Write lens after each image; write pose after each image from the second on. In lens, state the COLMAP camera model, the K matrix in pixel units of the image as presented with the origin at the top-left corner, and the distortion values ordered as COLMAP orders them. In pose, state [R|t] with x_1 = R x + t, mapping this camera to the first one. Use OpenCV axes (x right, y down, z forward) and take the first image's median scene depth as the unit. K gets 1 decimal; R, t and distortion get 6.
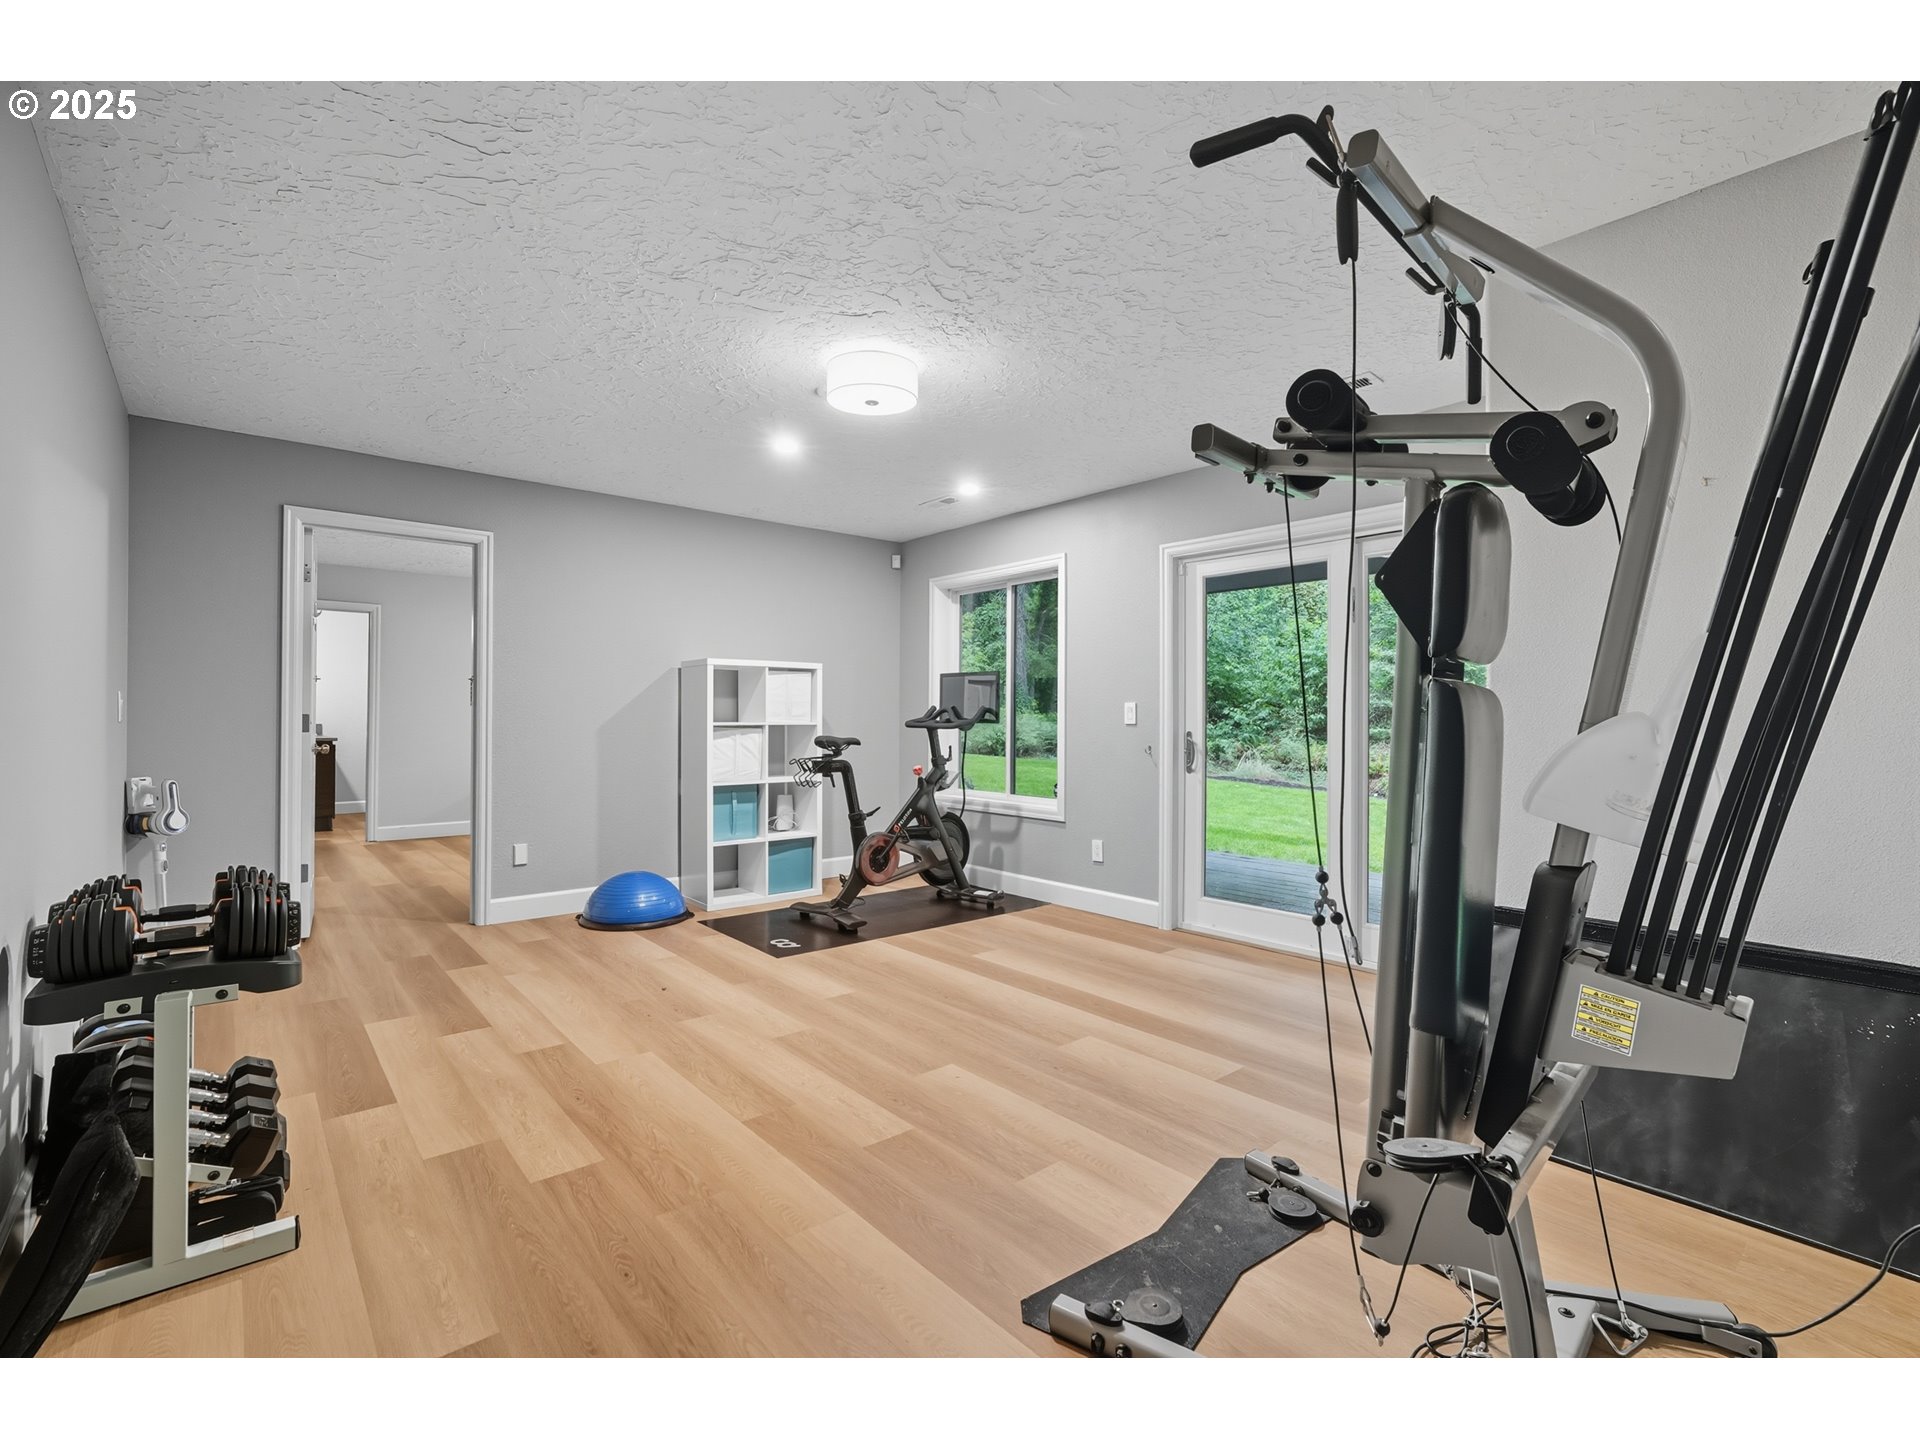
lens RADIAL K [[863.7, 0, 956.5], [0, 863.7, 714.4], [0, 0, 1]] dist [-0.006692, 0.000523]
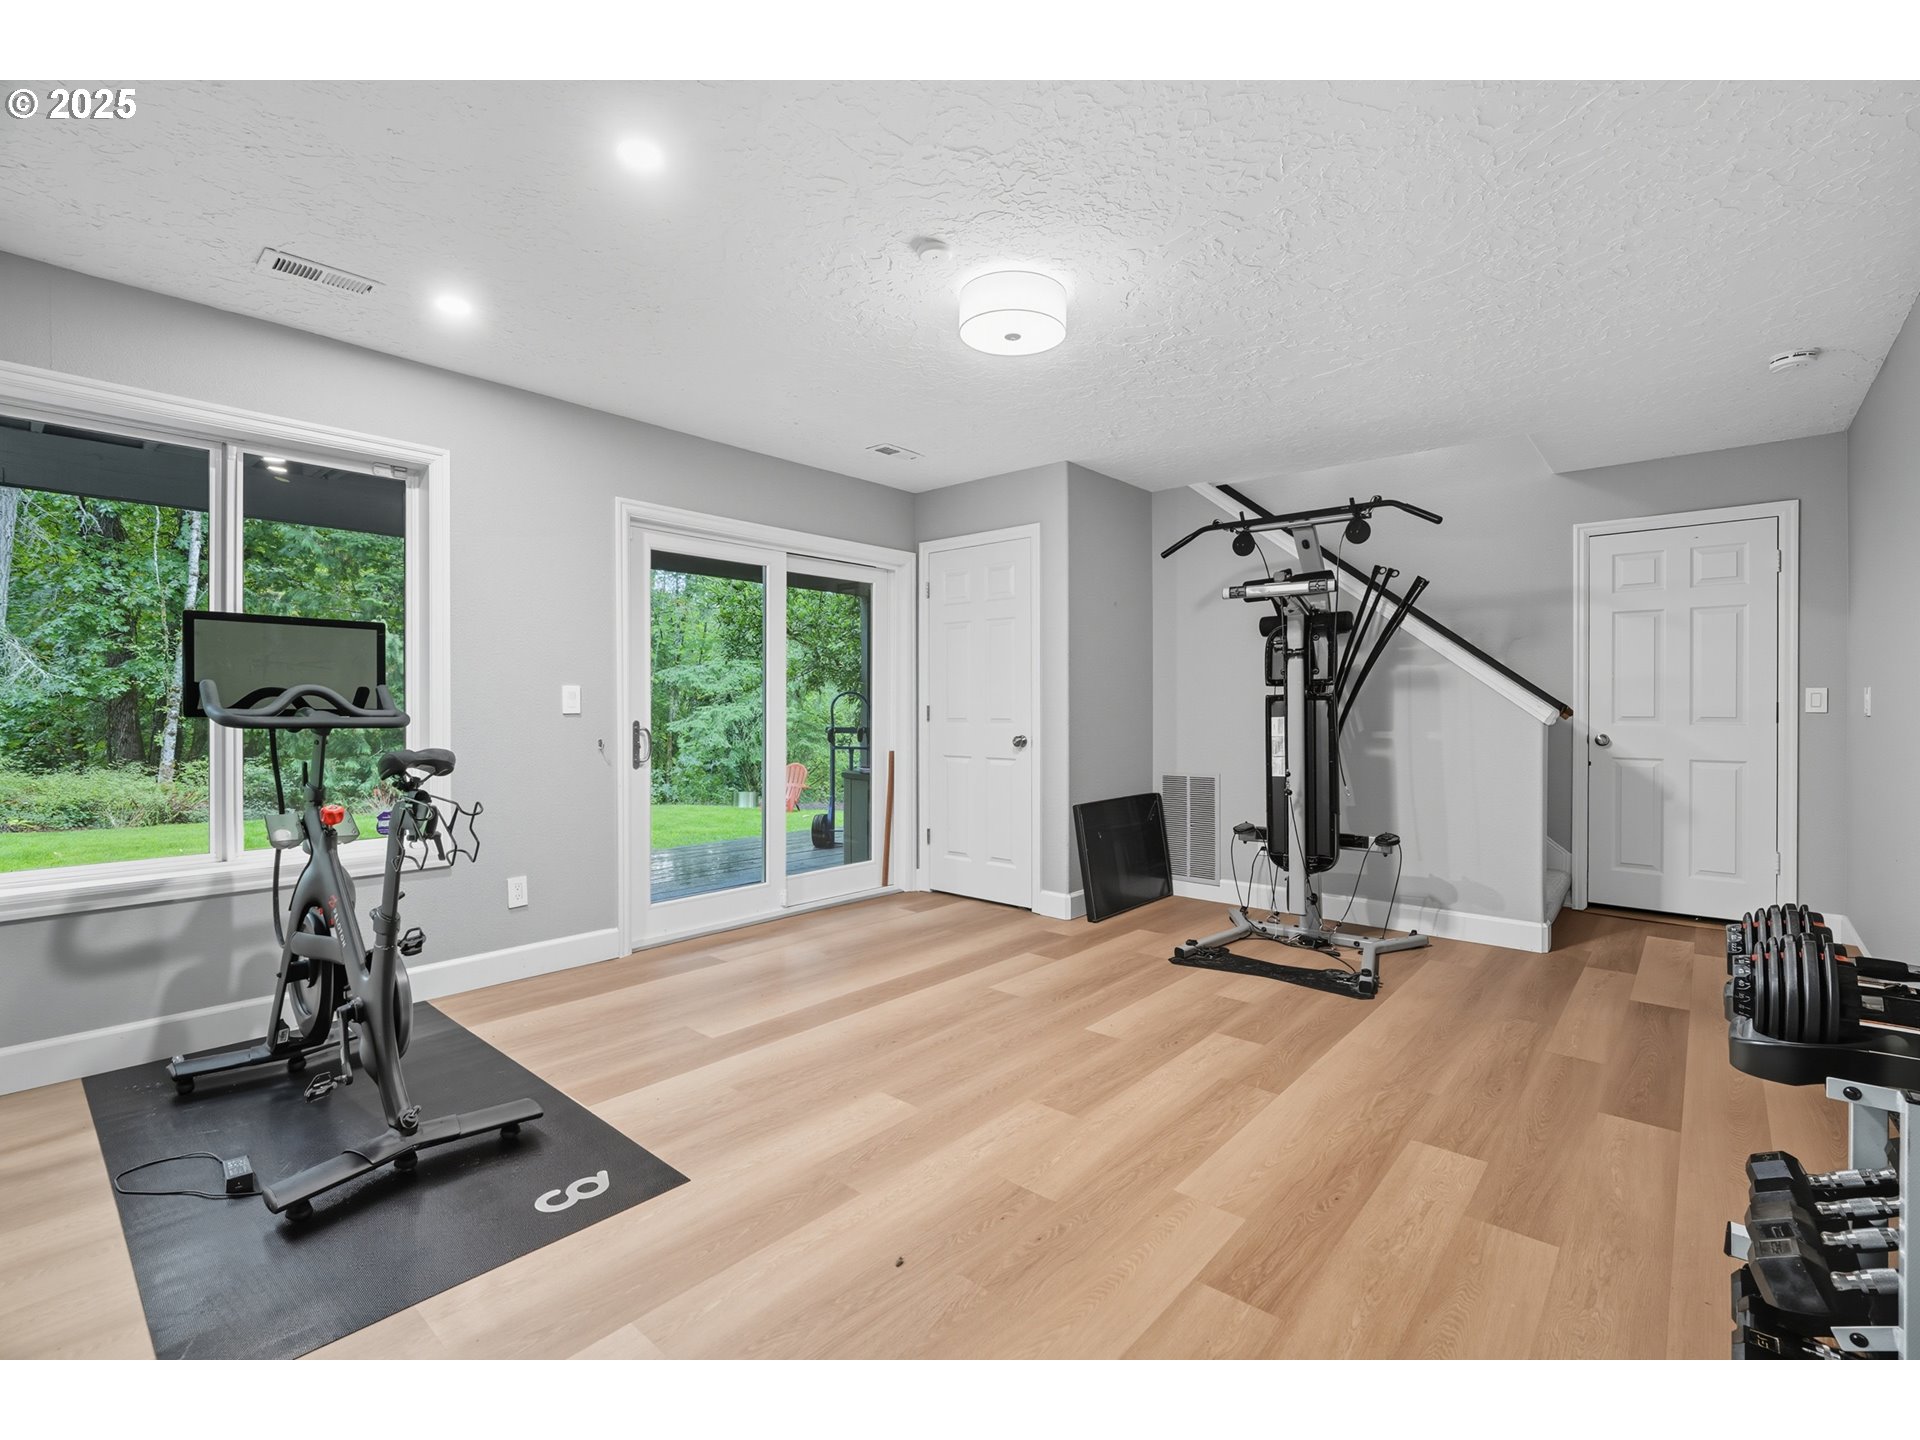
lens RADIAL K [[863.7, 0, 956.5], [0, 863.7, 714.4], [0, 0, 1]] dist [-0.006692, 0.000523]
pose [[-0.147752, -0.011749, 0.988955, -1.043034], [-0.007984, 0.999911, 0.010687, 0.001363], [-0.988992, -0.006317, -0.147833, 1.317535]]
